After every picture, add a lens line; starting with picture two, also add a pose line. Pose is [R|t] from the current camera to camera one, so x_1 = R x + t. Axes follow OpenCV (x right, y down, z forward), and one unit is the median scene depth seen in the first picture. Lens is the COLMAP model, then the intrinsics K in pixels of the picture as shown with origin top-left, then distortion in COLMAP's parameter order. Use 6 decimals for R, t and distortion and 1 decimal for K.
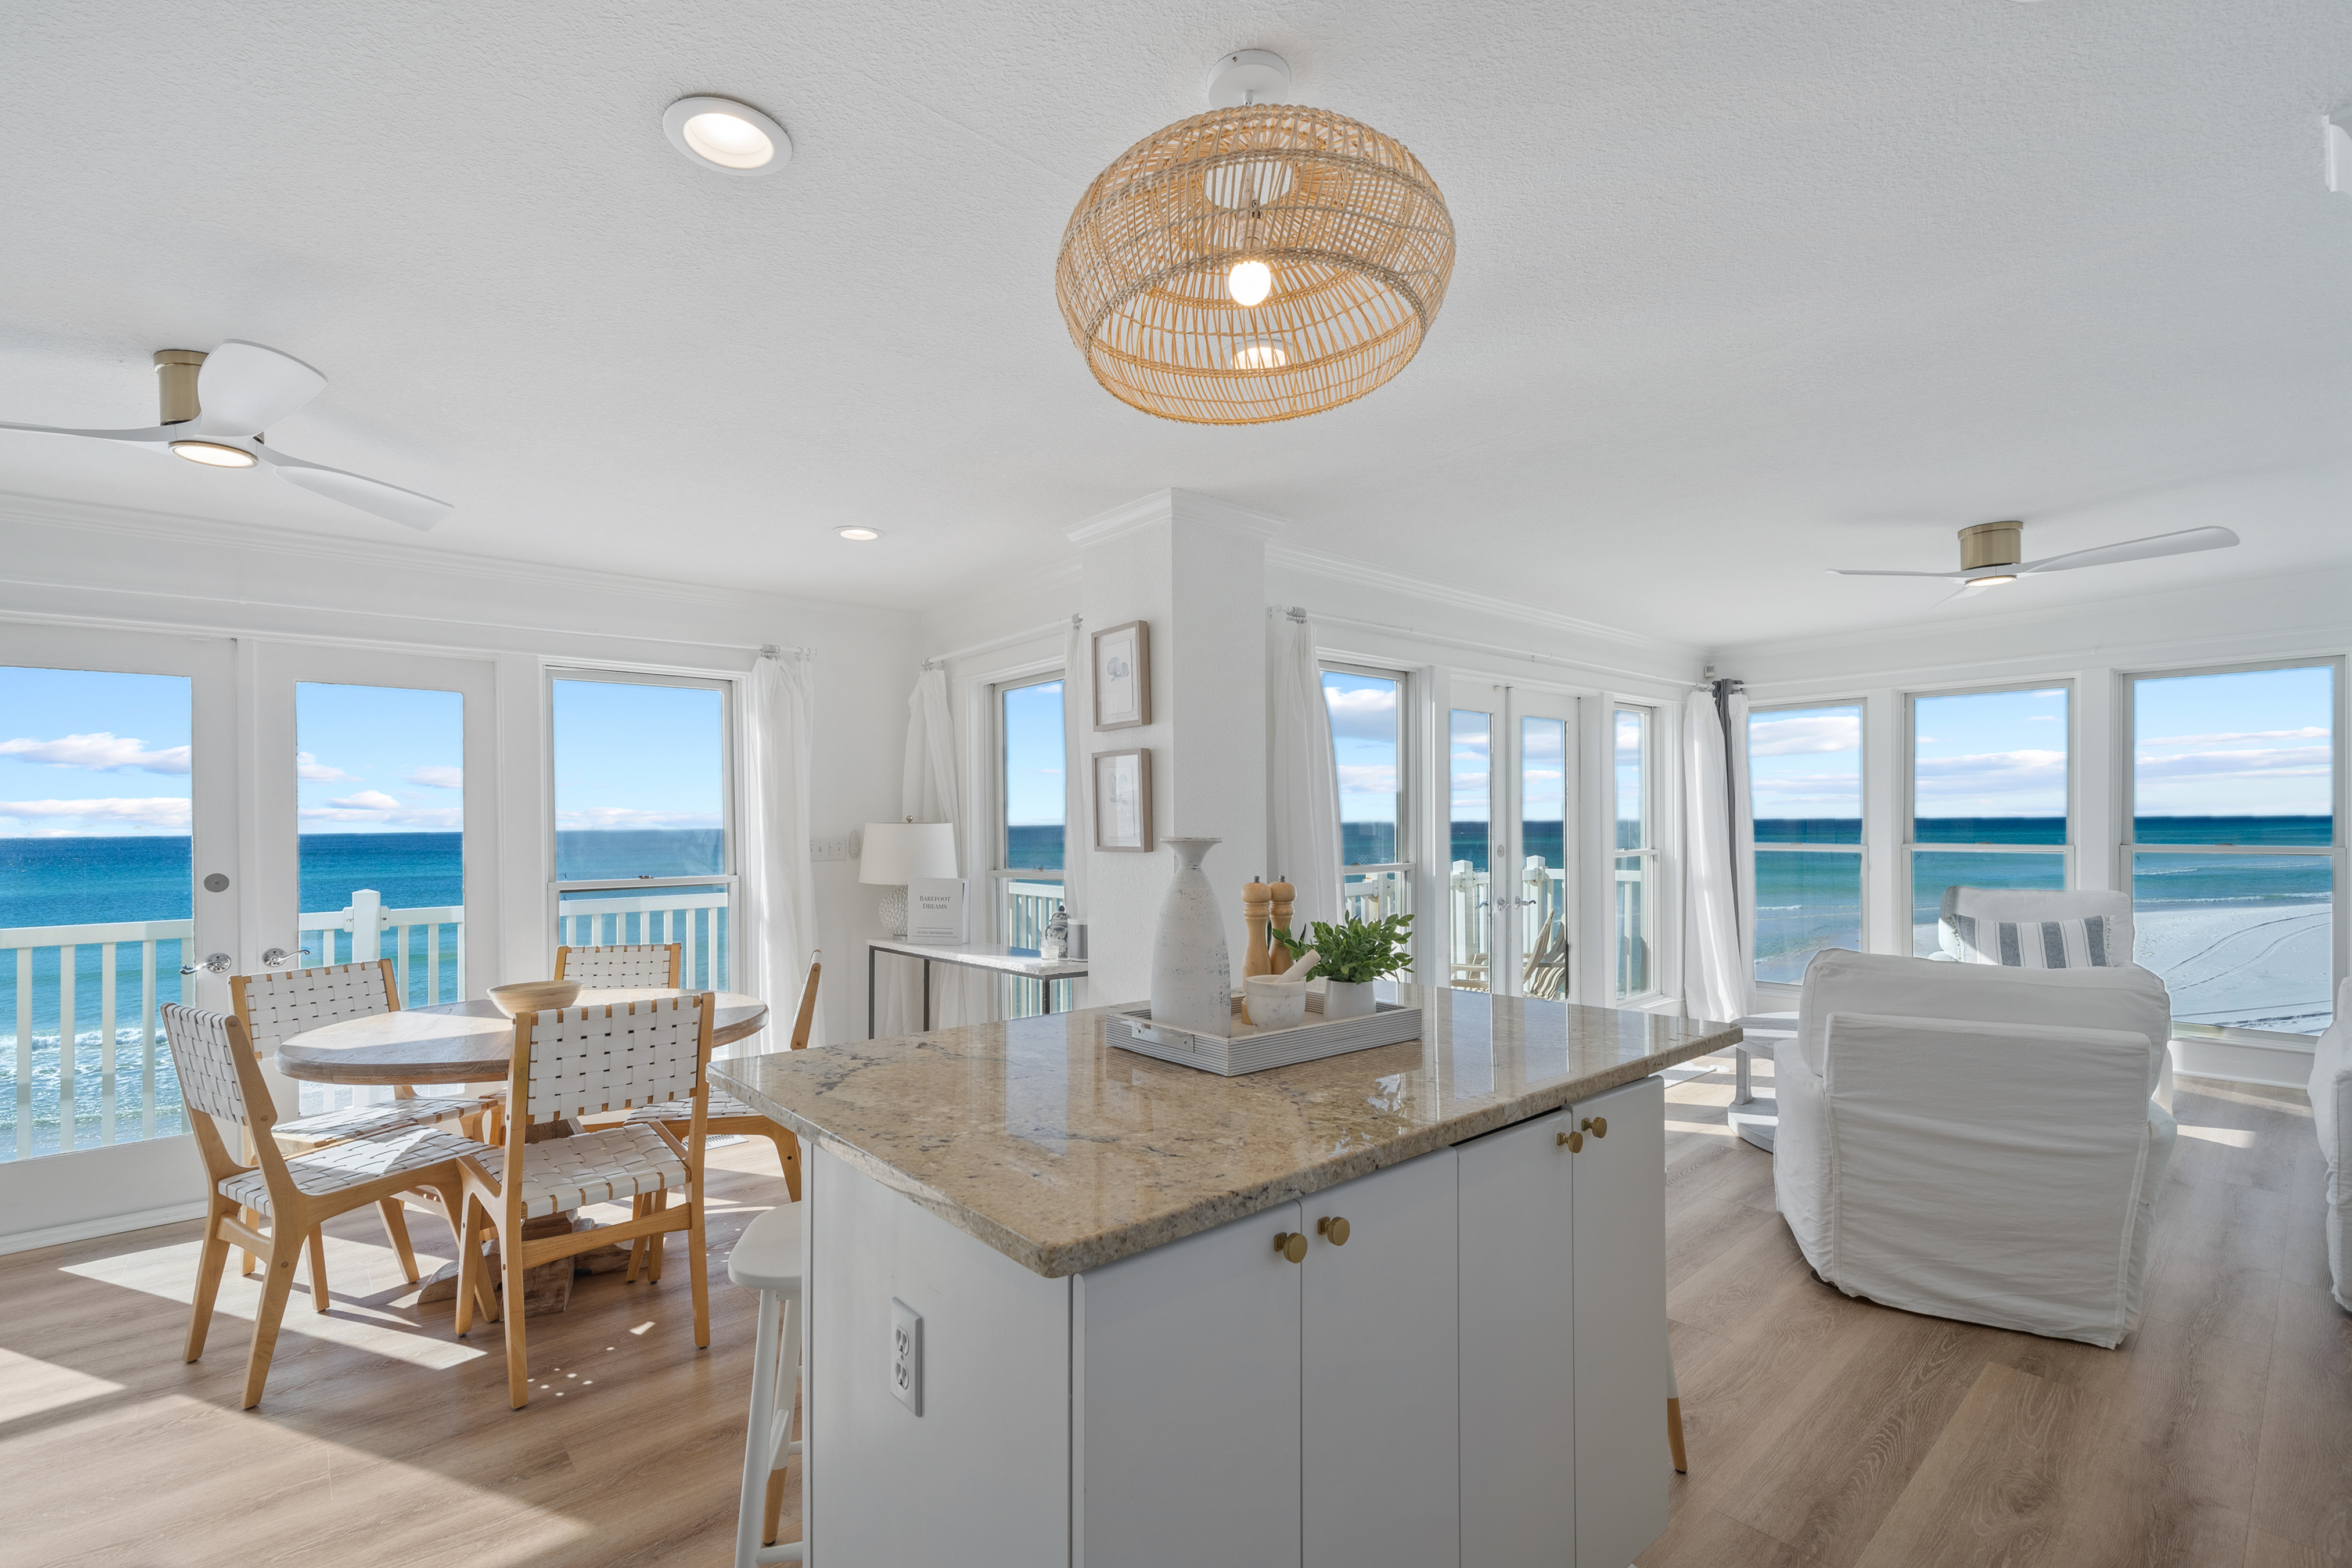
lens RADIAL K [[1011.9, 0, 1173.2], [0, 1011.9, 822.4], [0, 0, 1]] dist [0.002567, 0.000177]
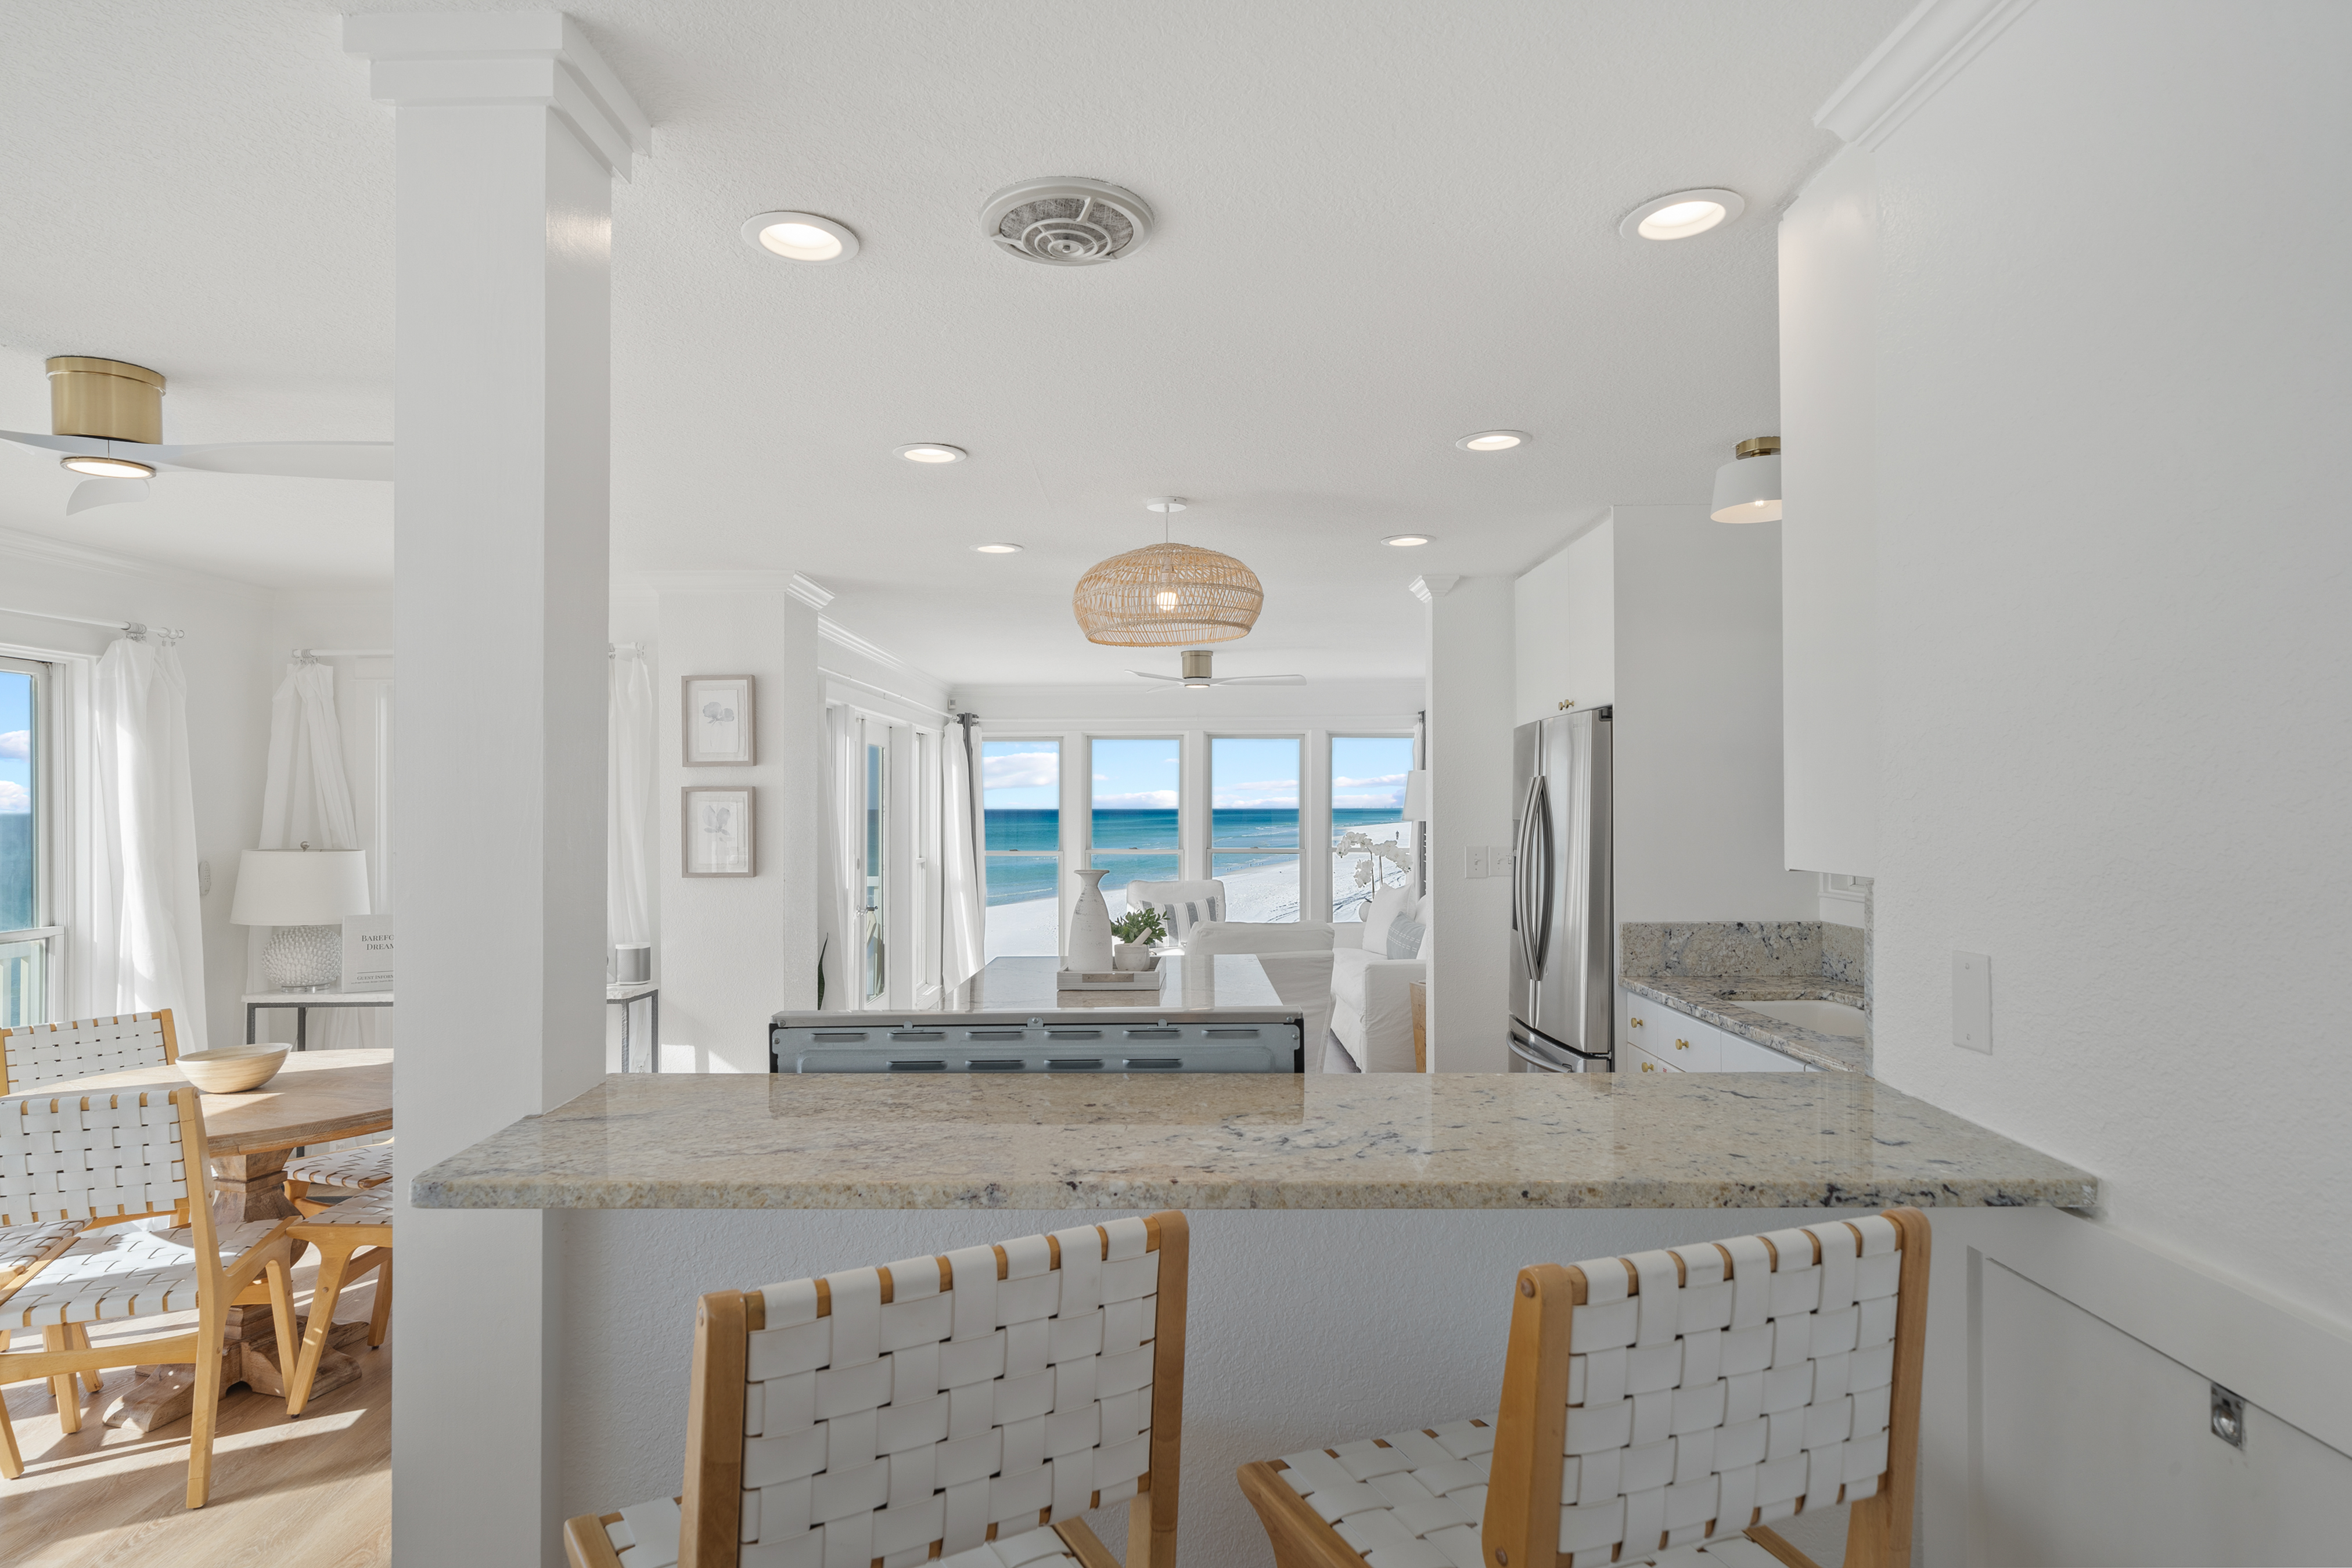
lens RADIAL K [[1279.8, 0, 1150.1], [0, 1279.8, 785.3], [0, 0, 1]] dist [-0.003222, 0.001692]
pose [[0.665678, 0.018224, 0.746017, -0.539501], [-0.002326, 0.999748, -0.022346, -0.028665], [-0.746236, 0.013140, 0.665552, -0.199746]]
